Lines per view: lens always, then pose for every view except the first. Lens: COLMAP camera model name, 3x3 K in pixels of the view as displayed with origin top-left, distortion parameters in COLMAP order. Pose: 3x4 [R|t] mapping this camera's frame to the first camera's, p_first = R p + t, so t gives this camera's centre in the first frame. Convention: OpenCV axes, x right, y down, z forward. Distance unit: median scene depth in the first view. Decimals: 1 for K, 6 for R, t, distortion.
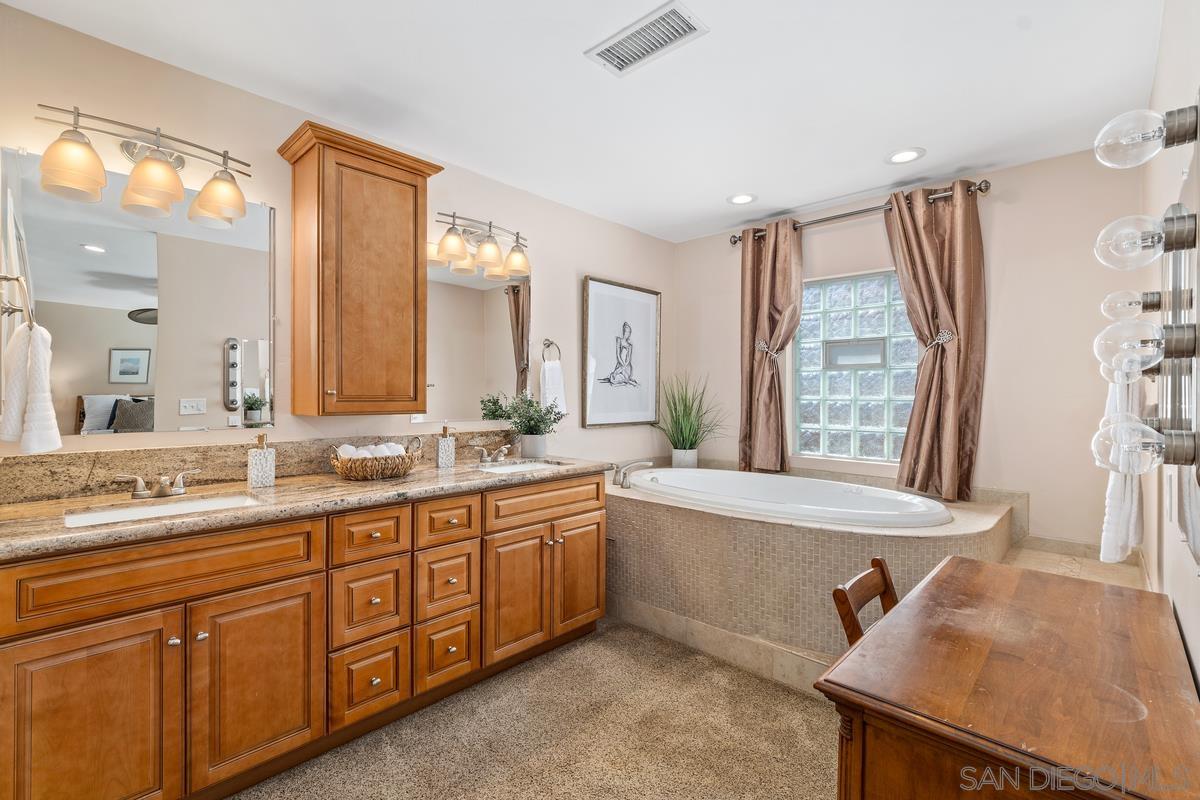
lens RADIAL K [[541.5, 0, 597.2], [0, 541.5, 386.0], [0, 0, 1]] dist [-0.002047, -0.000551]
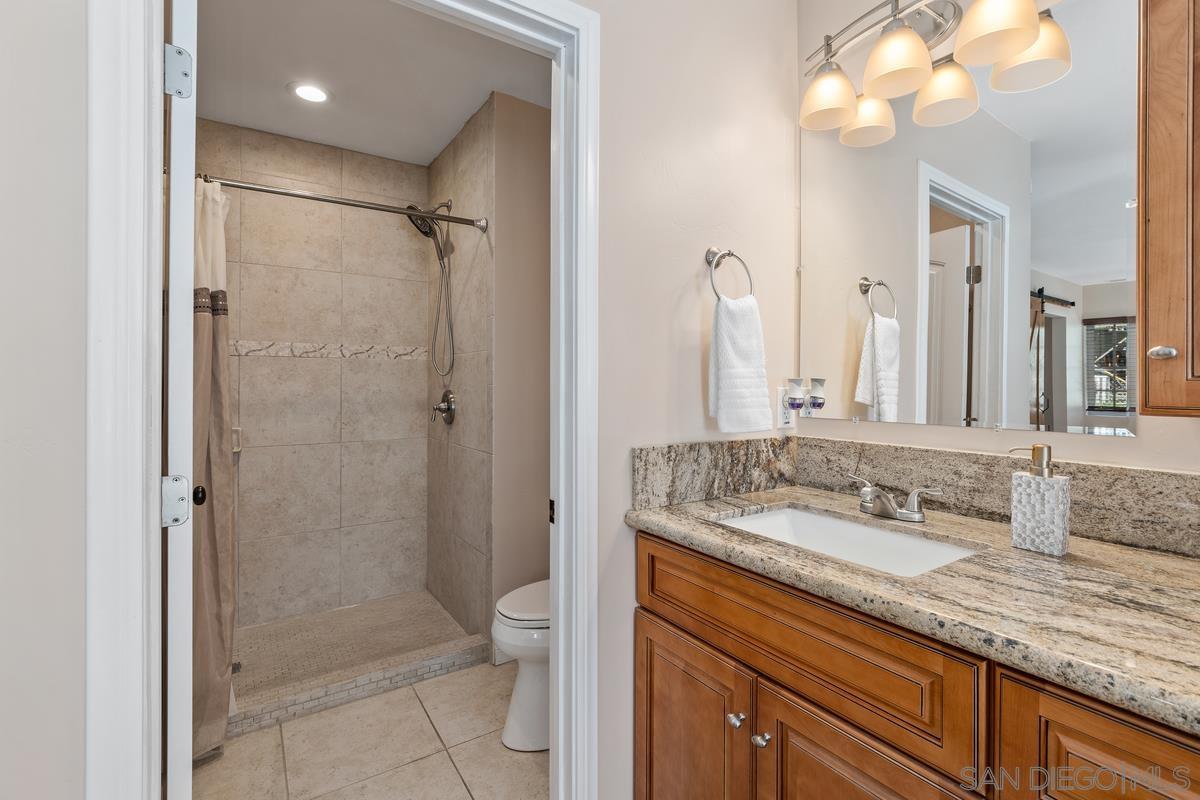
lens RADIAL K [[541.5, 0, 597.2], [0, 541.5, 386.0], [0, 0, 1]] dist [-0.002047, -0.000551]
pose [[-0.229464, -0.000119, -0.973317, -0.049052], [0.012692, 0.999915, -0.003115, 0.034854], [0.973235, -0.013068, -0.229442, 0.806060]]
